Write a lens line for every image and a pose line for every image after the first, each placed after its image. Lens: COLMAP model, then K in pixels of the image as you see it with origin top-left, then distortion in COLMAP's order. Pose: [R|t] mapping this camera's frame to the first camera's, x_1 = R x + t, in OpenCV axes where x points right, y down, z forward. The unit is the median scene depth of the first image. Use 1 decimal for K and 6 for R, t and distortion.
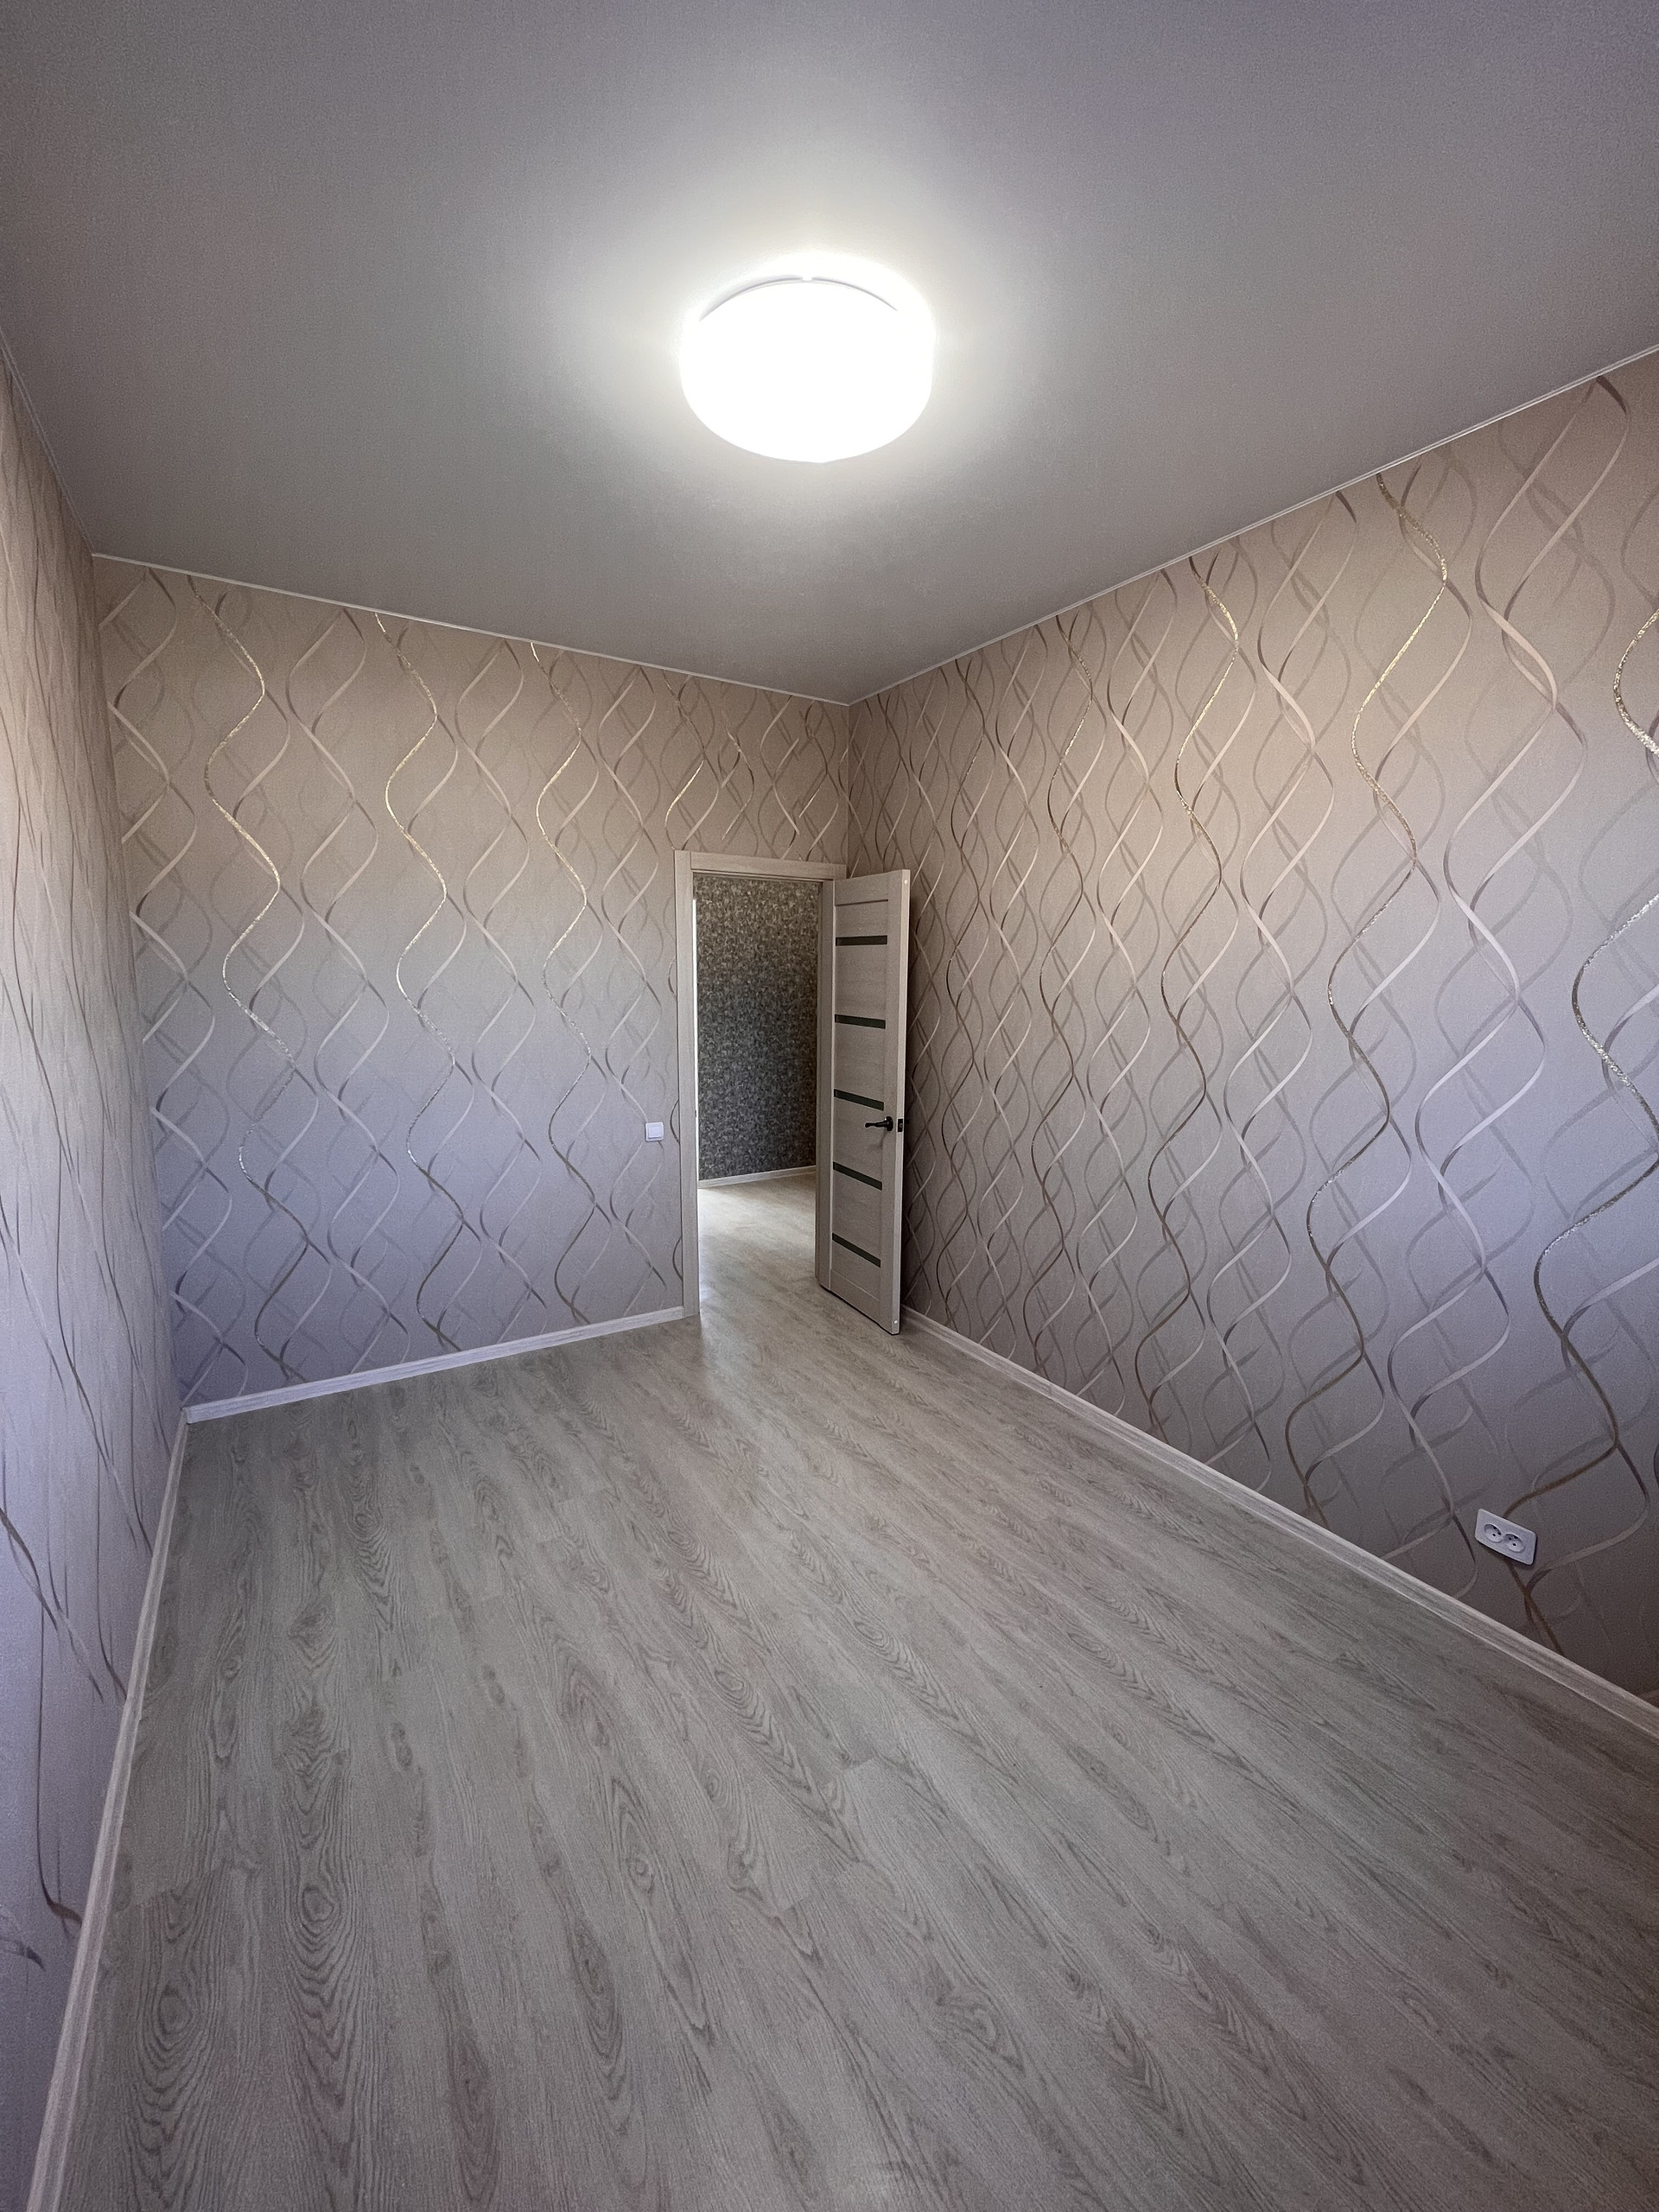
lens RADIAL K [[882.1, 0, 836.4], [0, 882.1, 1101.3], [0, 0, 1]] dist [-0.001271, -0.000127]
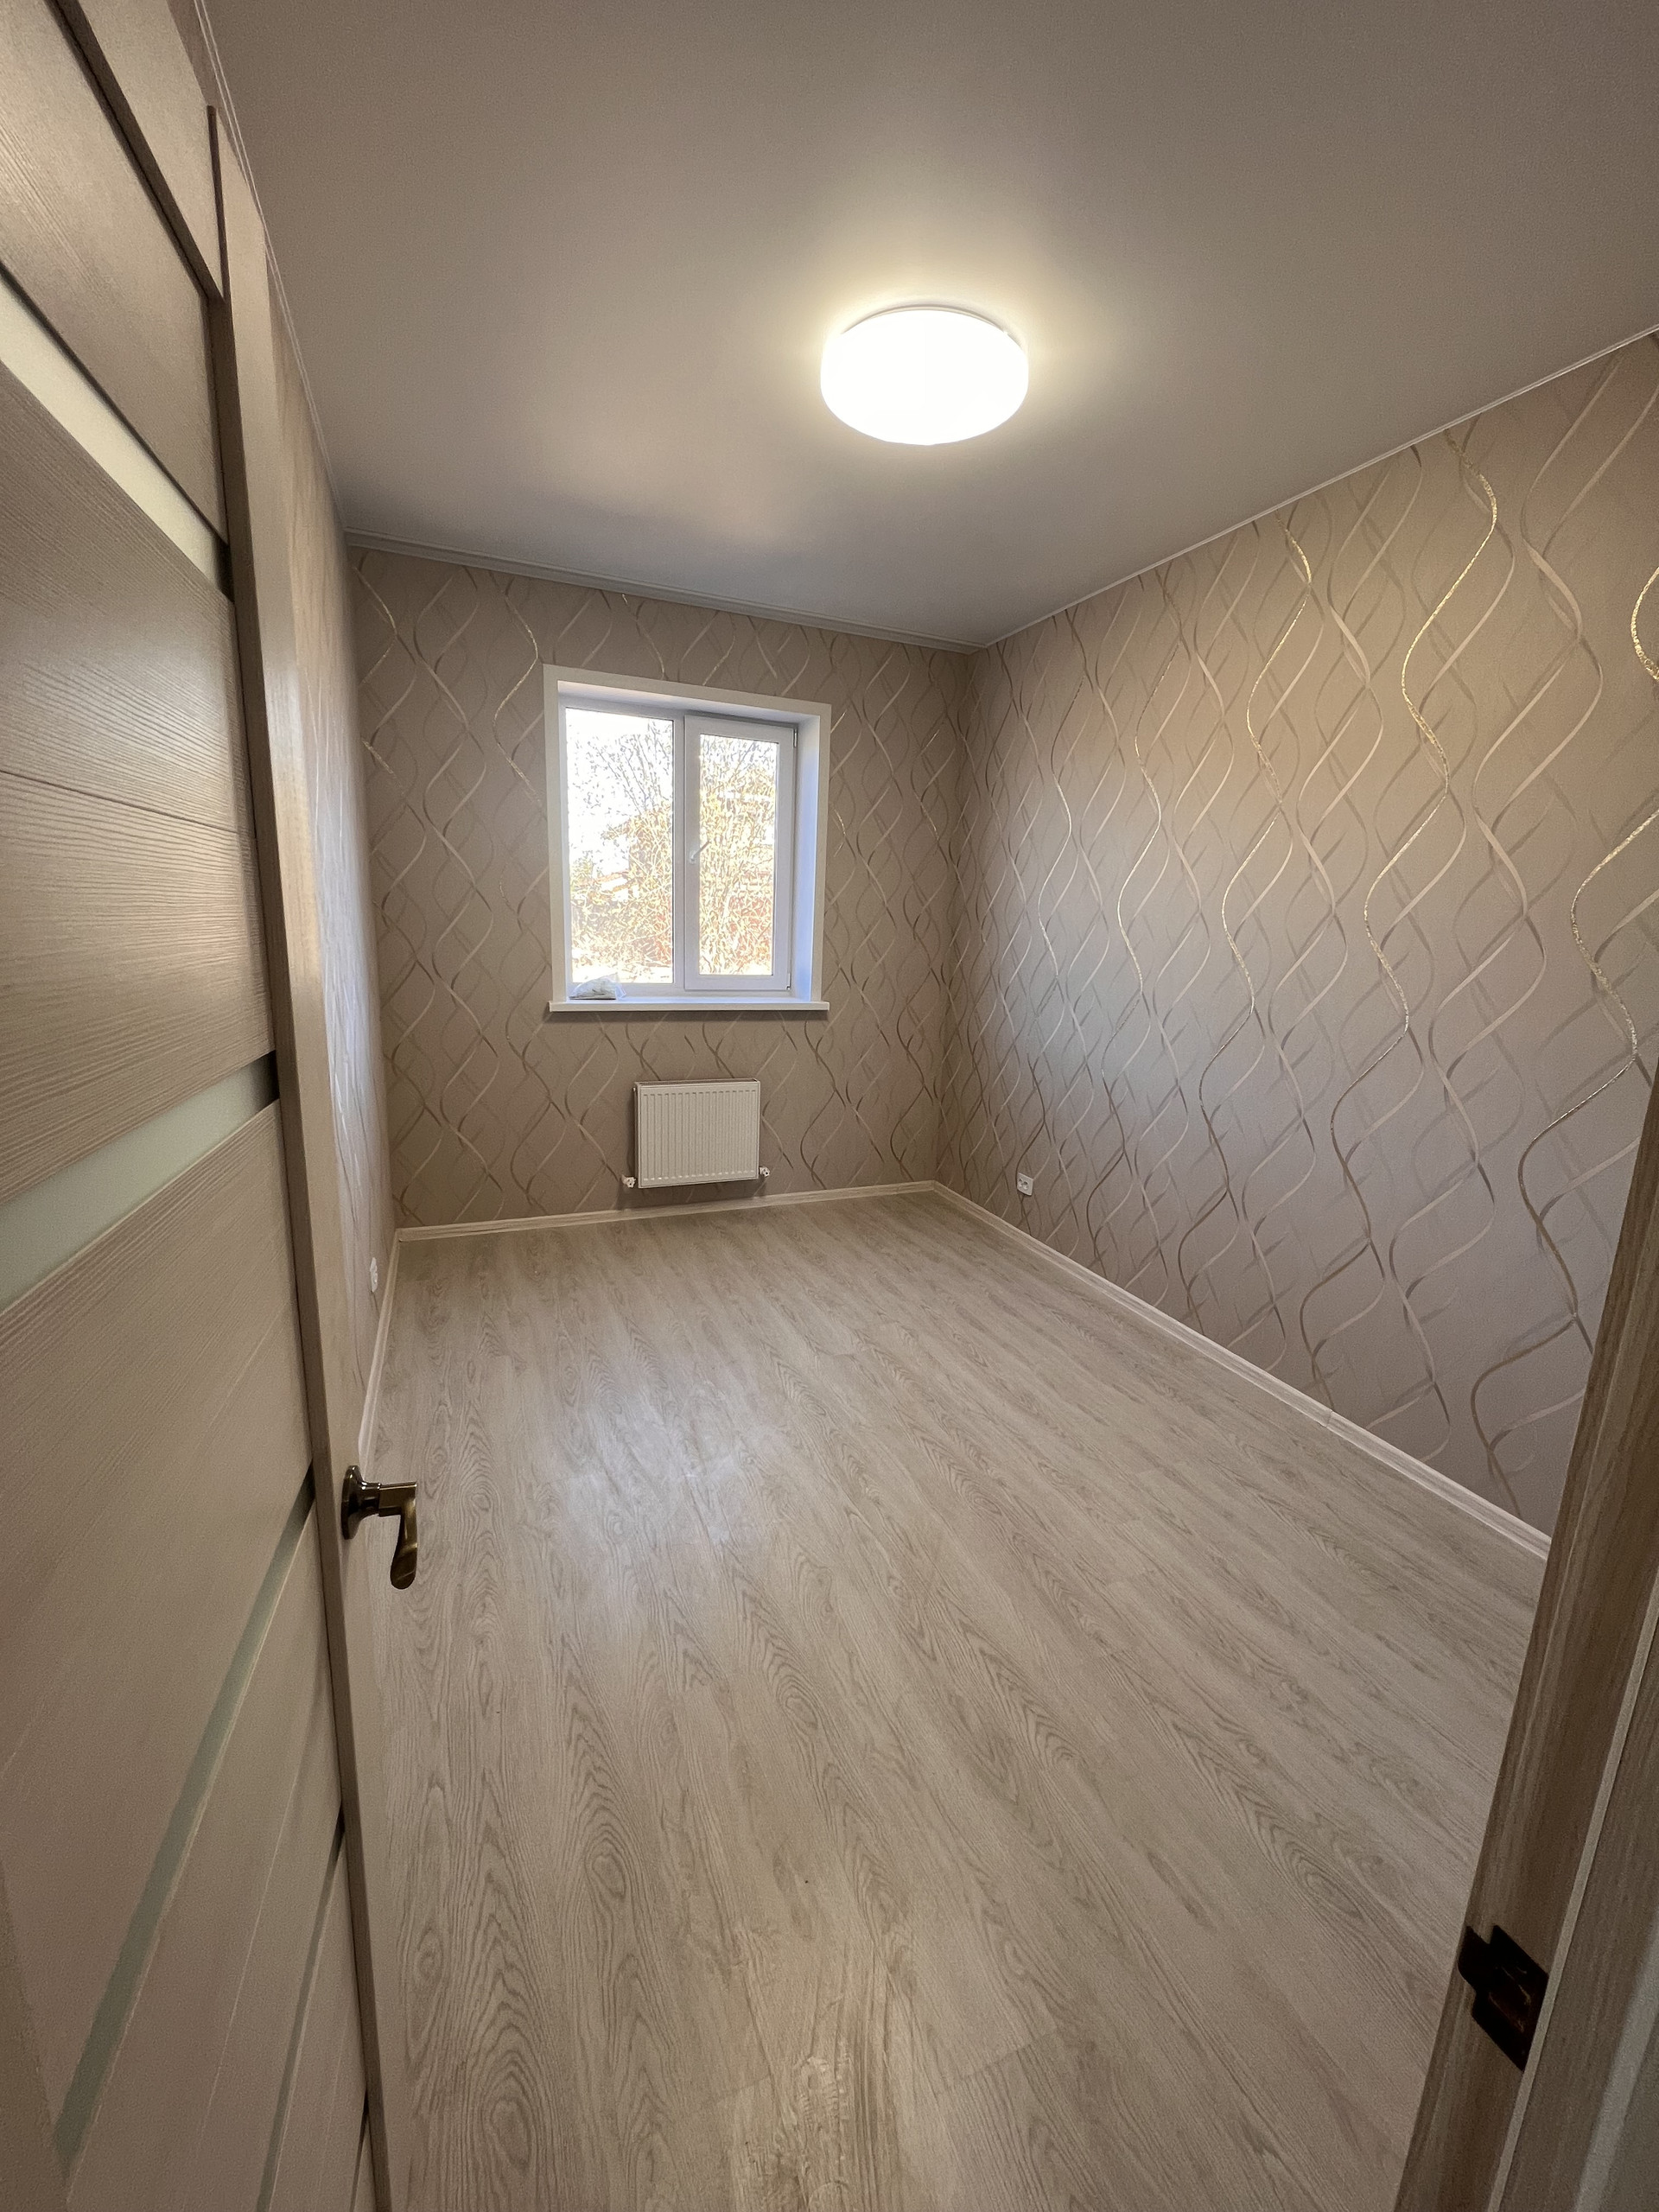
lens RADIAL K [[882.1, 0, 836.0], [0, 882.1, 1093.5], [0, 0, 1]] dist [-0.001271, -0.000127]
pose [[-0.984683, -0.082749, 0.153466, -0.150875], [-0.026140, 0.940316, 0.339298, -0.264112], [-0.172383, 0.330089, -0.928076, 2.054444]]
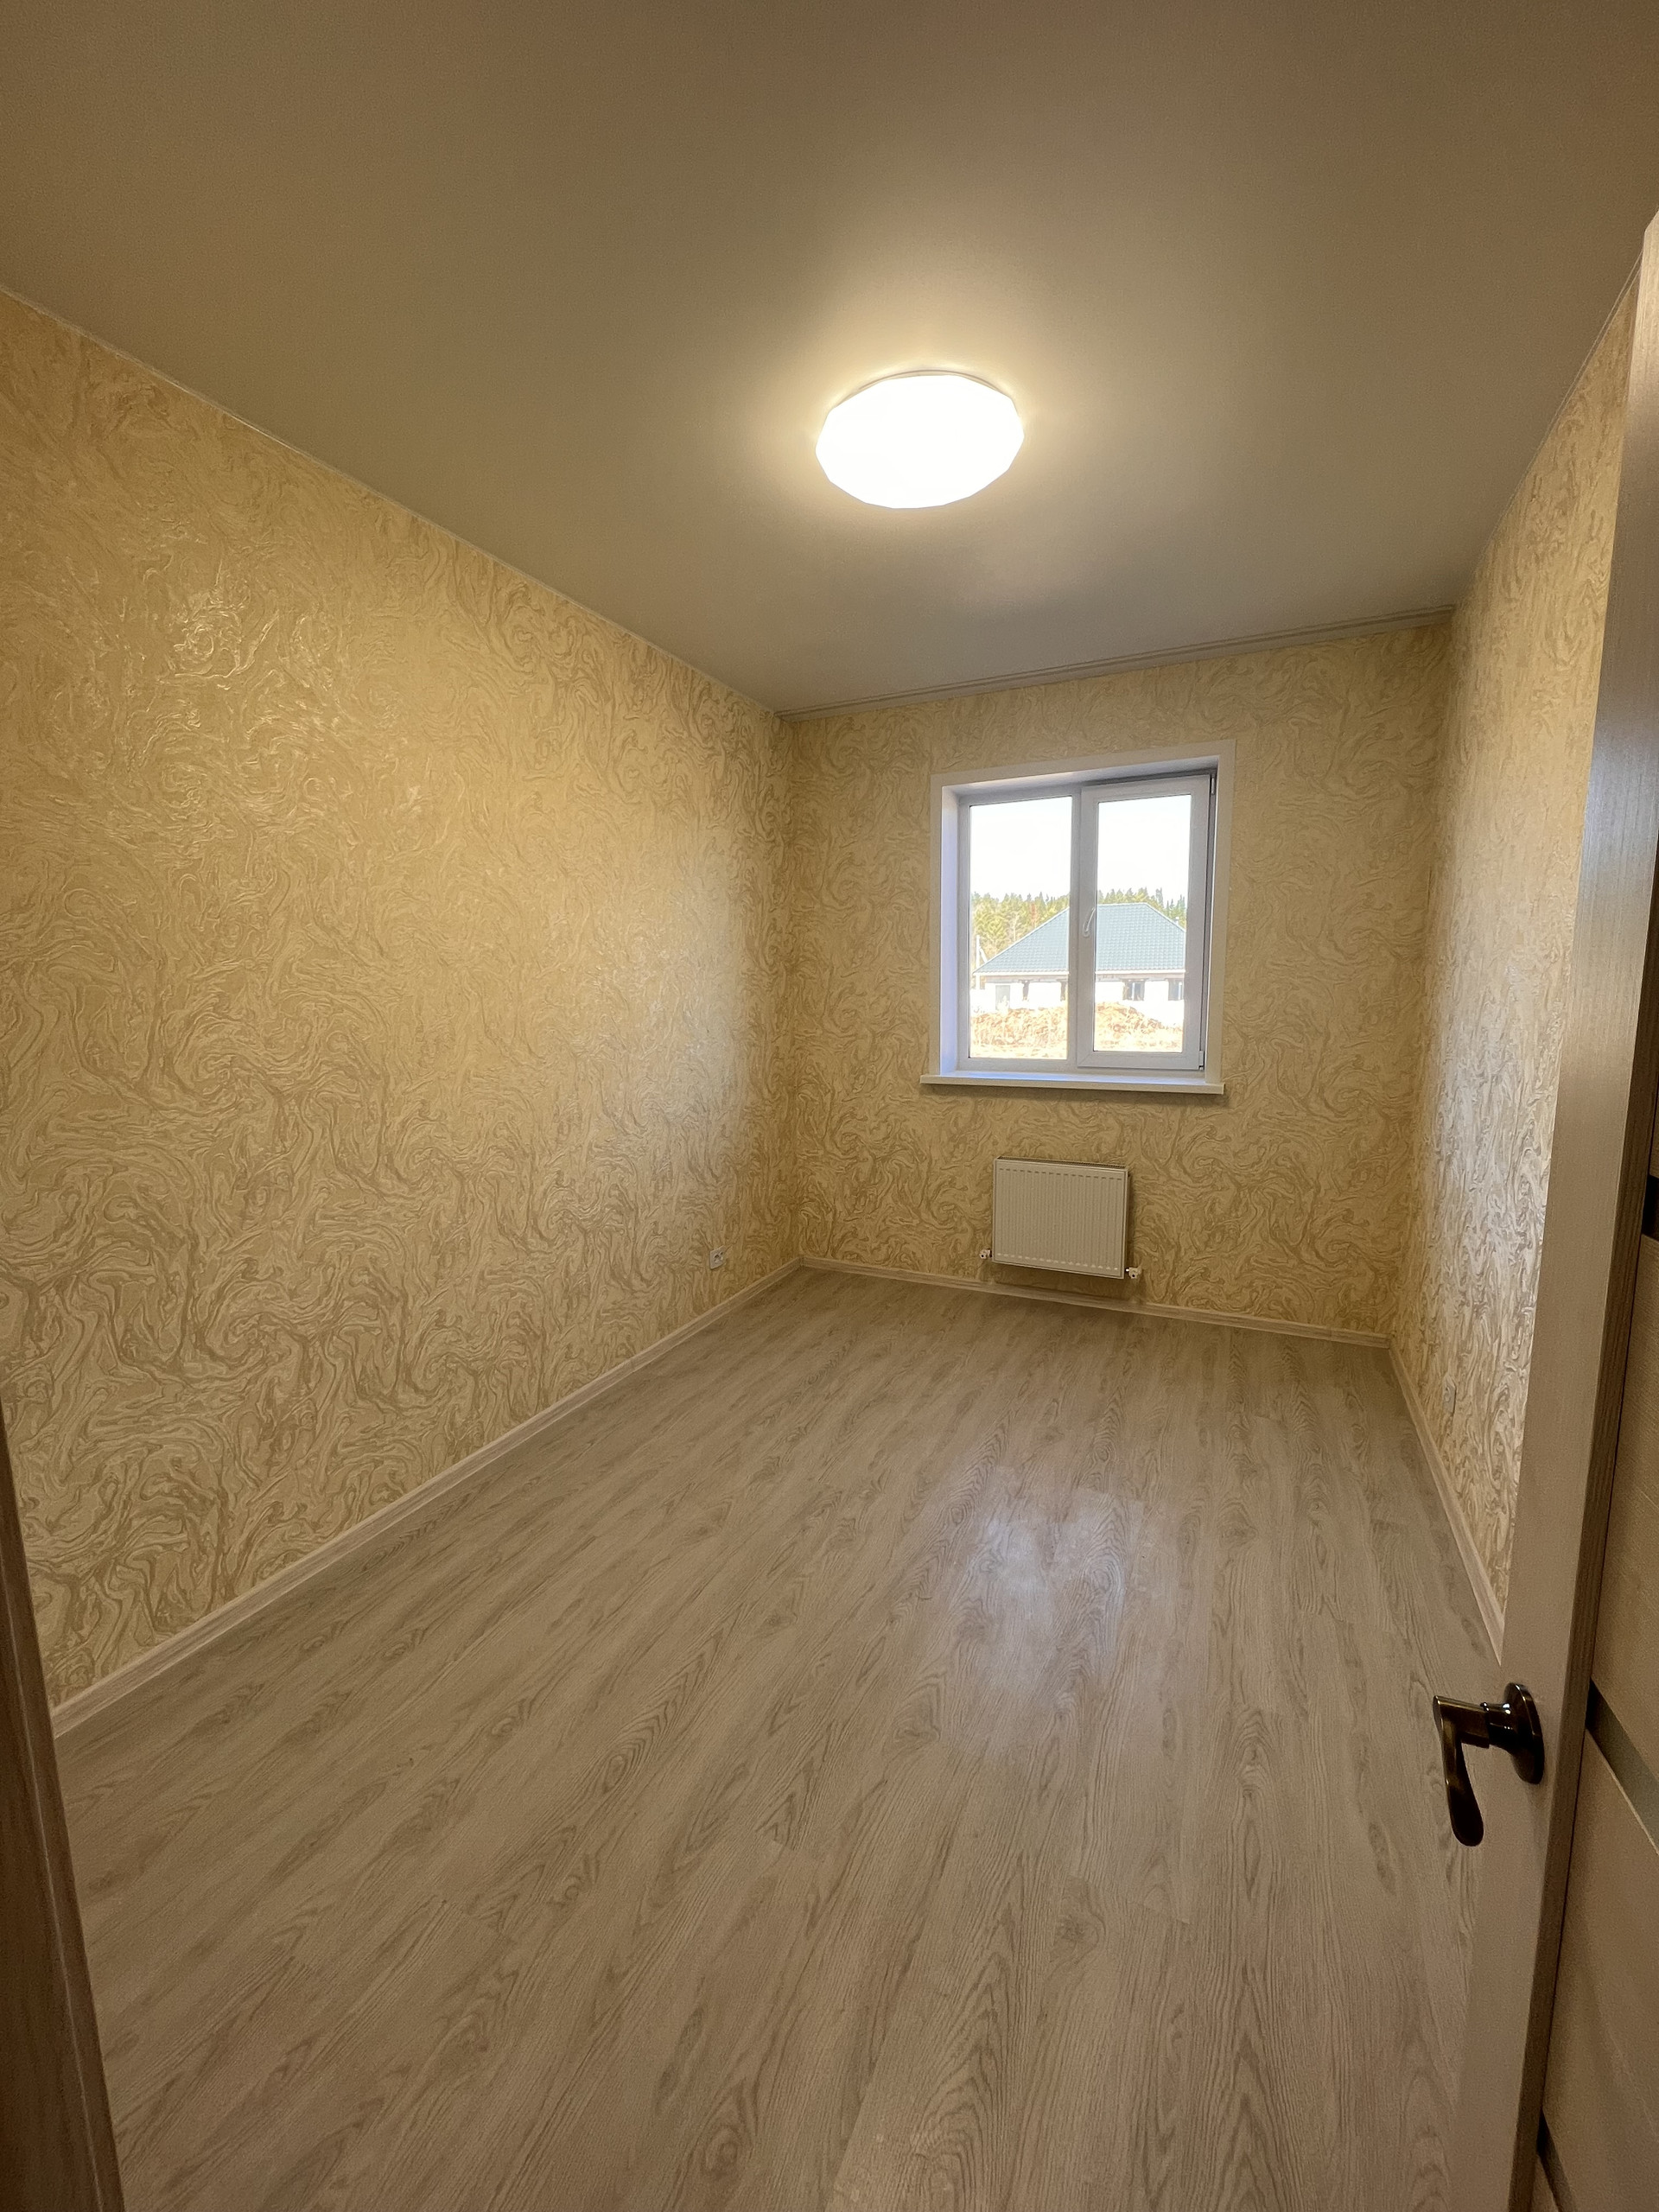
lens RADIAL K [[882.1, 0, 832.8], [0, 882.1, 1097.3], [0, 0, 1]] dist [-0.001271, -0.000127]
pose [[-0.529340, -0.112724, 0.840888, -0.868890], [0.135402, 0.967206, 0.214893, -0.215275], [-0.837535, 0.227609, -0.496718, 1.565099]]
